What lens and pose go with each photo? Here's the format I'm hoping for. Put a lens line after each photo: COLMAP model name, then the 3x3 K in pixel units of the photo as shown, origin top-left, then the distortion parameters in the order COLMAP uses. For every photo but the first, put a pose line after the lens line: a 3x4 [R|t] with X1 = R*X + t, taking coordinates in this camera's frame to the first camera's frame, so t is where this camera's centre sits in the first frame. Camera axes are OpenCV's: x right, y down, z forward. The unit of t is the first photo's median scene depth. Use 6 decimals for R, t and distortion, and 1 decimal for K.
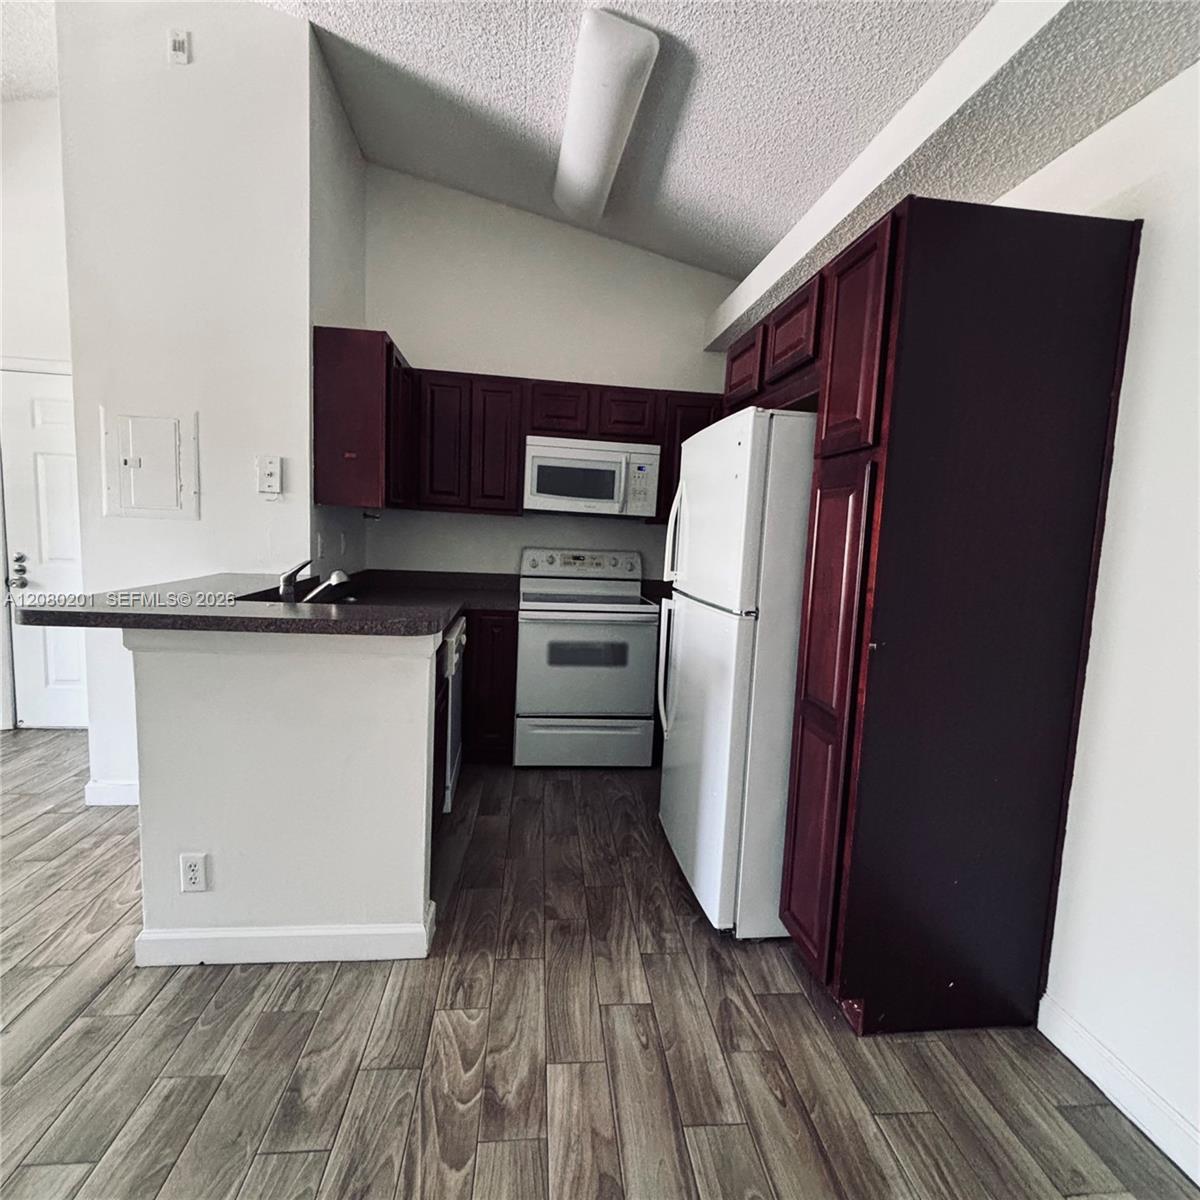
lens RADIAL K [[648.3, 0, 600.0], [0, 648.3, 600.0], [0, 0, 1]] dist [0.001627, 0.000567]
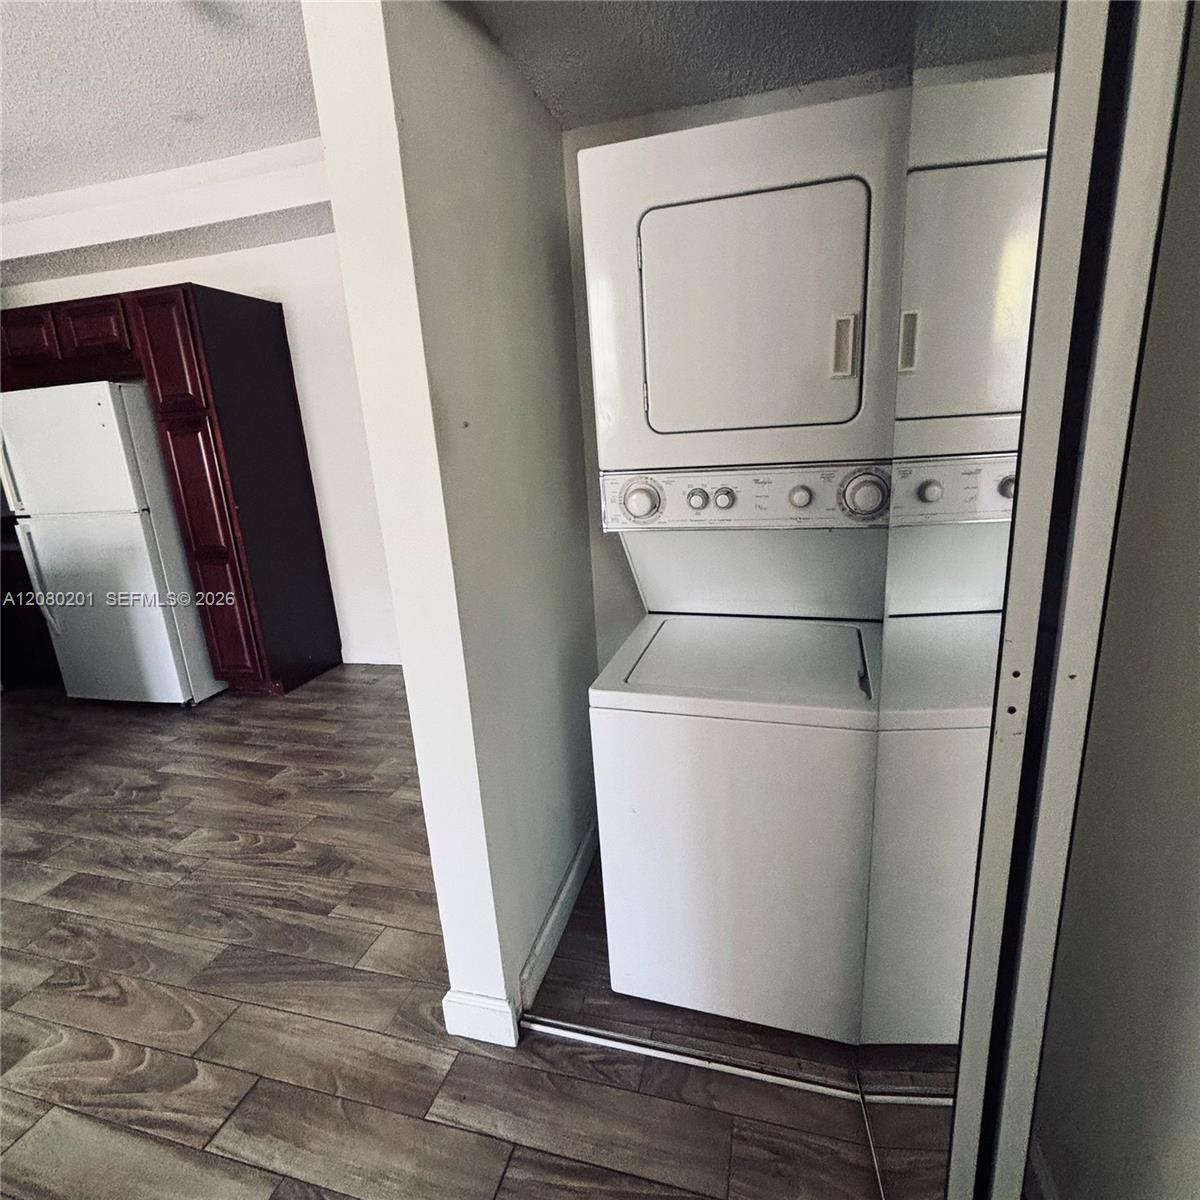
lens RADIAL K [[648.3, 0, 600.0], [0, 648.3, 600.0], [0, 0, 1]] dist [0.001627, 0.000567]
pose [[0.371974, -0.297560, 0.879258, -0.776443], [0.178791, 0.952458, 0.246694, 0.034770], [-0.910862, 0.065439, 0.407490, -0.642901]]
